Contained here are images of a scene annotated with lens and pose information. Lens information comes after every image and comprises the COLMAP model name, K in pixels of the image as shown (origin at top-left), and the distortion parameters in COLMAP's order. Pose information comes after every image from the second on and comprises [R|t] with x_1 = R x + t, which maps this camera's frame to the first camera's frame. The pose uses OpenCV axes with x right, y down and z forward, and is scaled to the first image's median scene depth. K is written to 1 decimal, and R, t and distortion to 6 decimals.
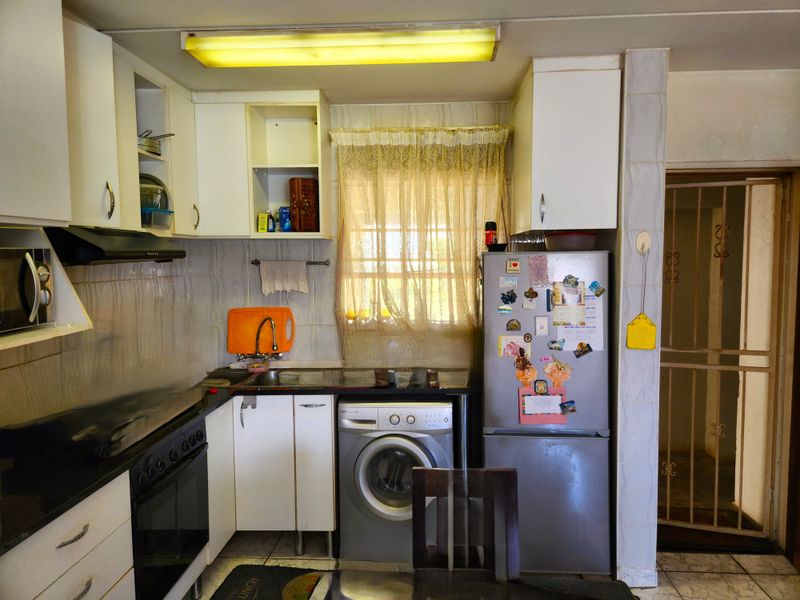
lens RADIAL K [[526.7, 0, 408.0], [0, 526.7, 296.7], [0, 0, 1]] dist [0.085449, -0.063376]
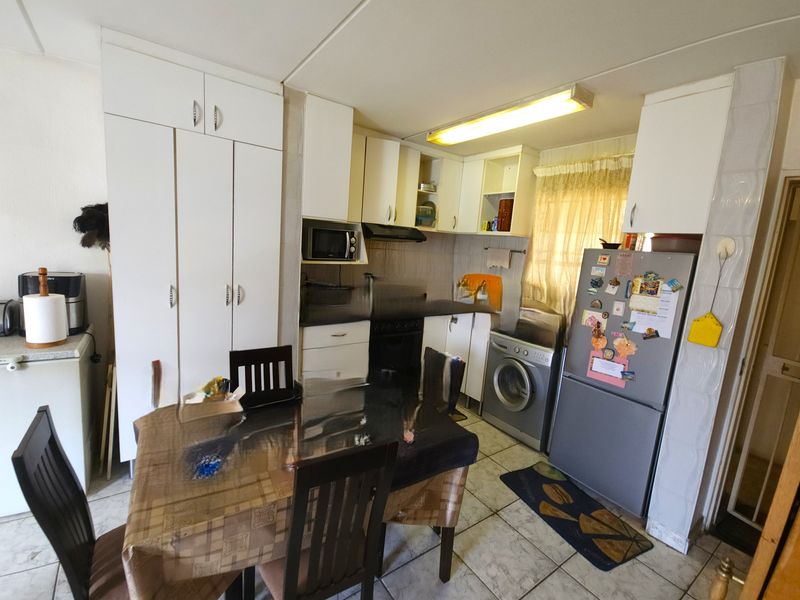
lens RADIAL K [[344.0, 0, 401.9], [0, 344.0, 295.8], [0, 0, 1]] dist [0.001694, -0.000022]
pose [[0.628369, 0.169054, -0.759324, 0.520361], [-0.135942, 0.984945, 0.106788, 0.007455], [0.765945, 0.036122, 0.641890, 0.061720]]
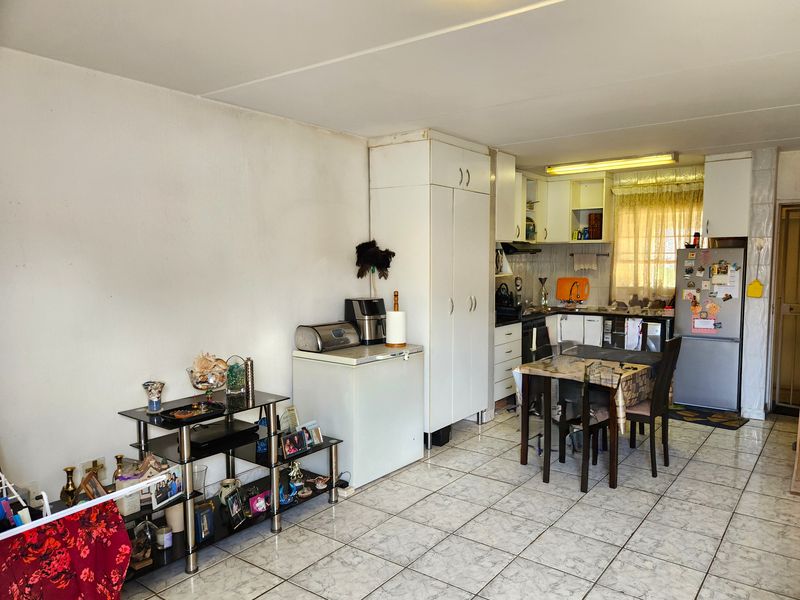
lens RADIAL K [[555.7, 0, 449.0], [0, 555.7, 307.3], [0, 0, 1]] dist [0.084170, -0.076426]
pose [[0.860472, 0.049481, -0.507089, 0.477342], [-0.041240, 0.998771, 0.027480, 0.114817], [0.507826, -0.002733, 0.861455, -1.280970]]
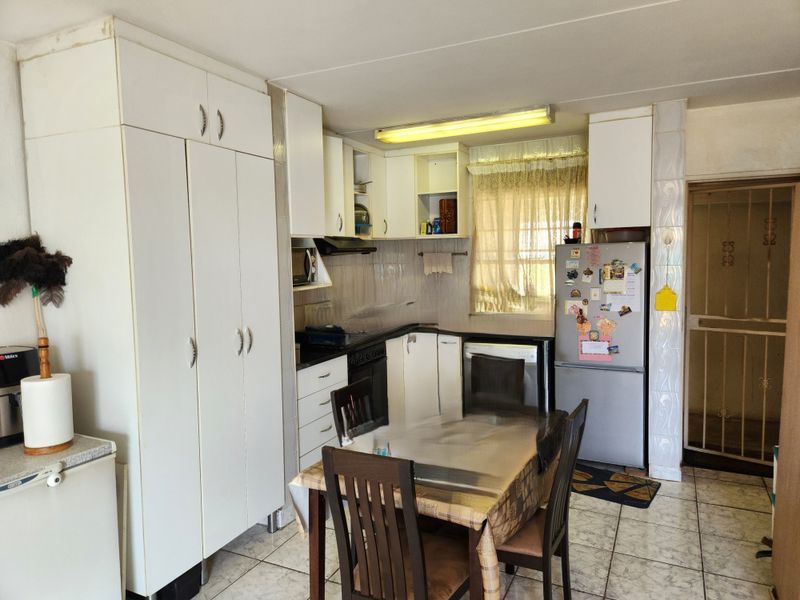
lens RADIAL K [[526.7, 0, 408.0], [0, 526.7, 296.7], [0, 0, 1]] dist [0.085449, -0.063376]
pose [[0.928790, 0.018268, -0.370156, 0.299110], [-0.014171, 0.999805, 0.013784, 0.046972], [0.370336, -0.007557, 0.928867, -0.531647]]
